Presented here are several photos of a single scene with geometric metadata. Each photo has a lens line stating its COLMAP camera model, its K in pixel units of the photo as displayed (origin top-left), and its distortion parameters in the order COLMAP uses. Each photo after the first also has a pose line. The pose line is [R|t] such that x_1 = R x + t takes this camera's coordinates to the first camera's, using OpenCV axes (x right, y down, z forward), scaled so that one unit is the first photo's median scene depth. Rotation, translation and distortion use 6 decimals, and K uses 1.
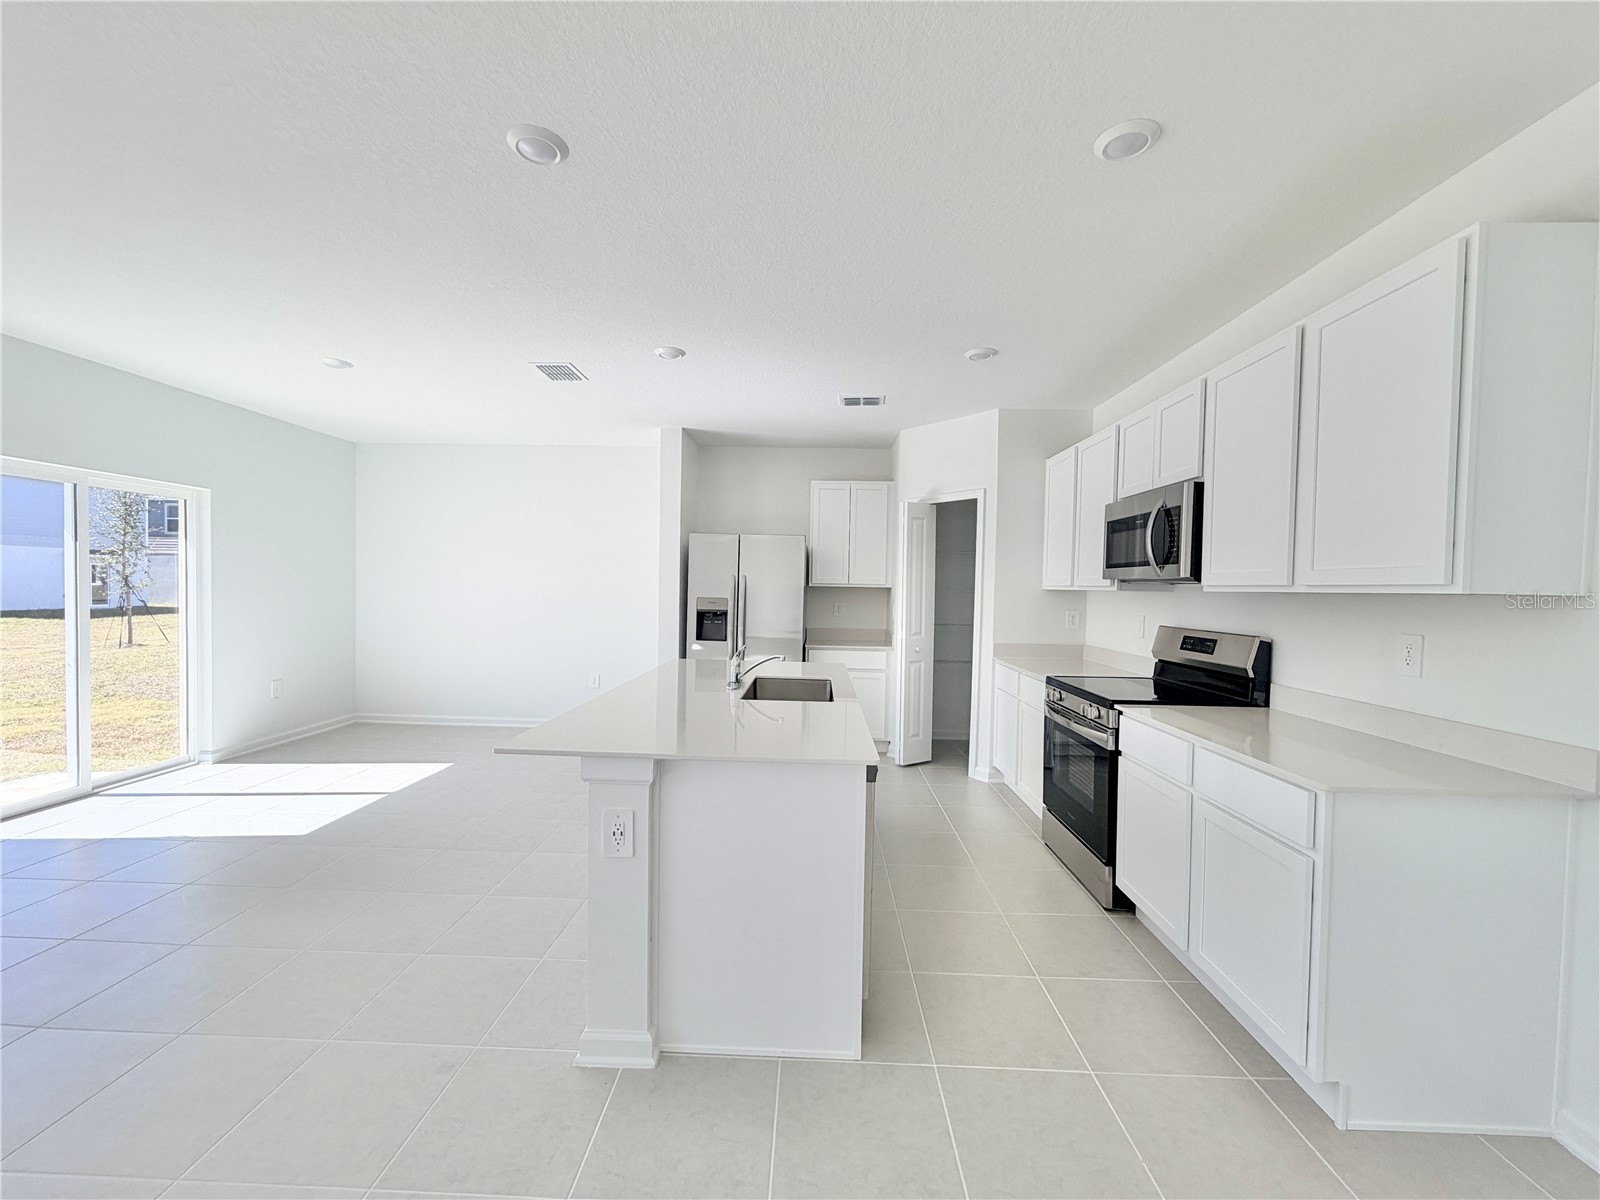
lens RADIAL K [[635.7, 0, 796.0], [0, 635.7, 603.3], [0, 0, 1]] dist [0.000750, 0.000515]
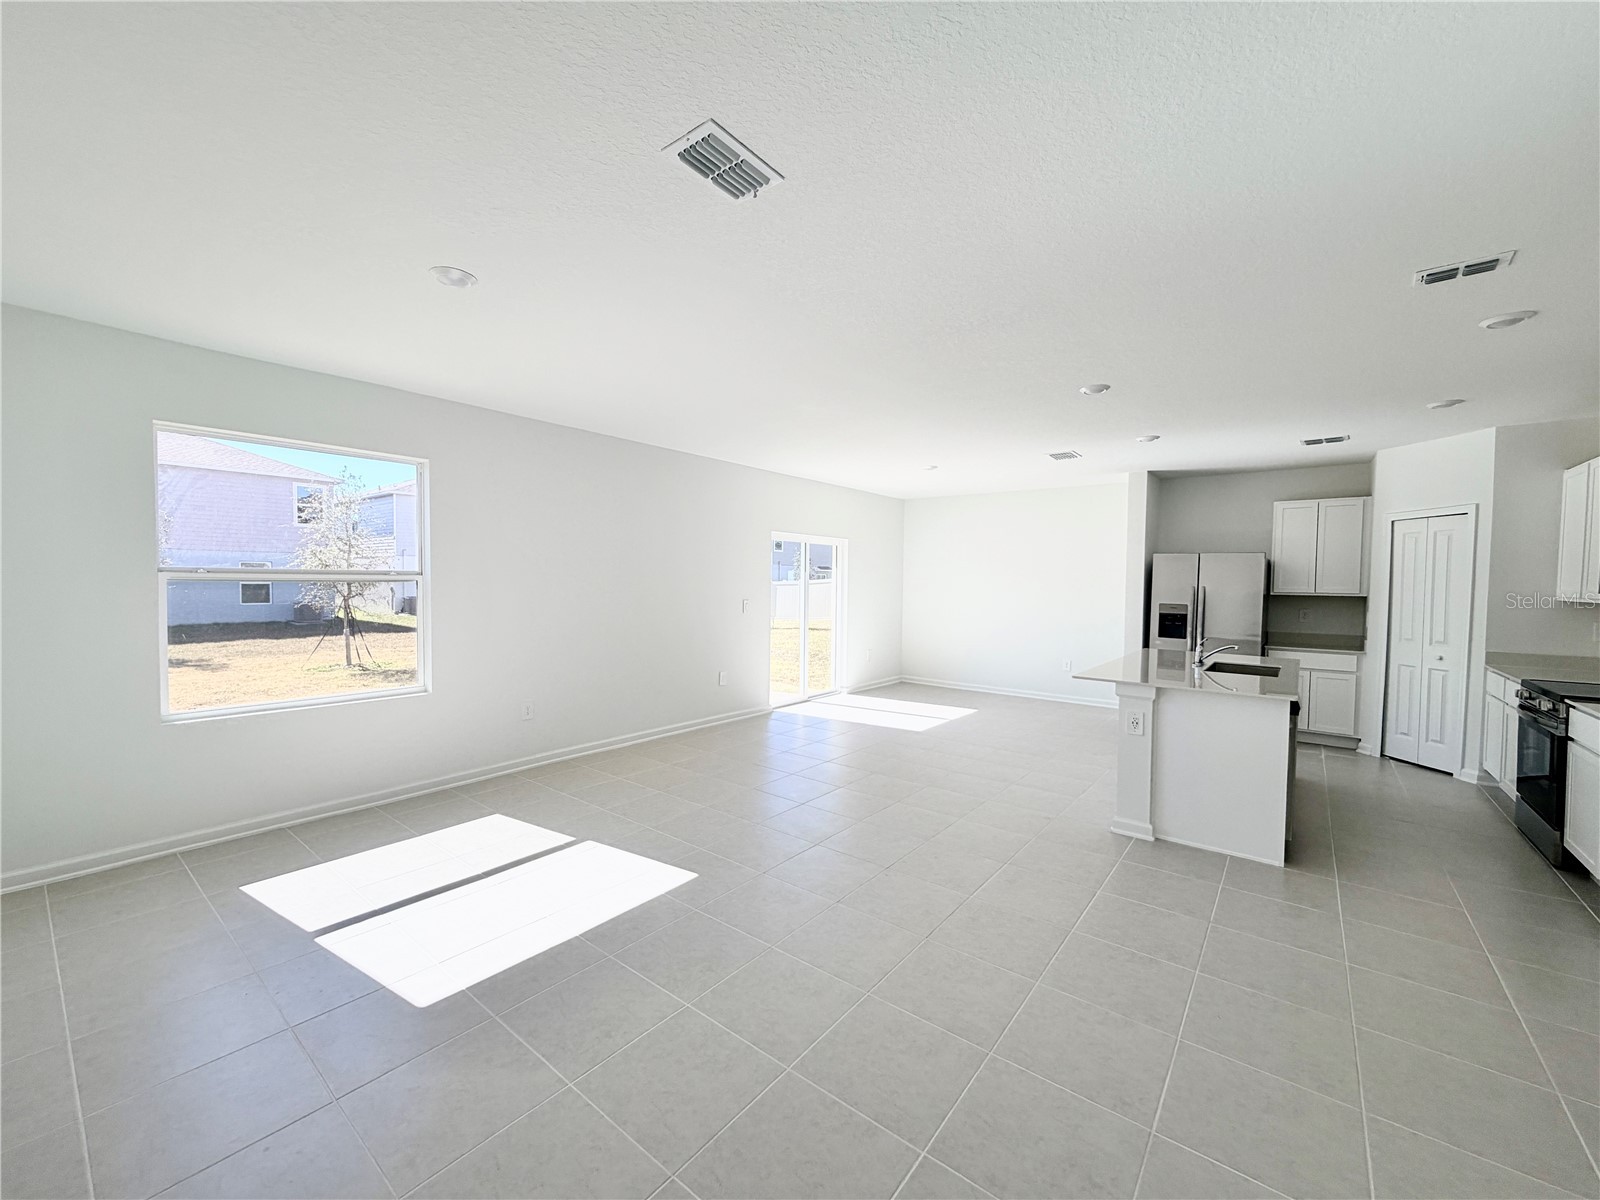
lens RADIAL K [[635.7, 0, 800.8], [0, 635.7, 601.6], [0, 0, 1]] dist [0.000750, 0.000515]
pose [[0.804188, 0.011105, -0.594271, 0.026435], [-0.012643, 0.999919, 0.001577, -0.007085], [0.594240, 0.006245, 0.804263, -0.508104]]
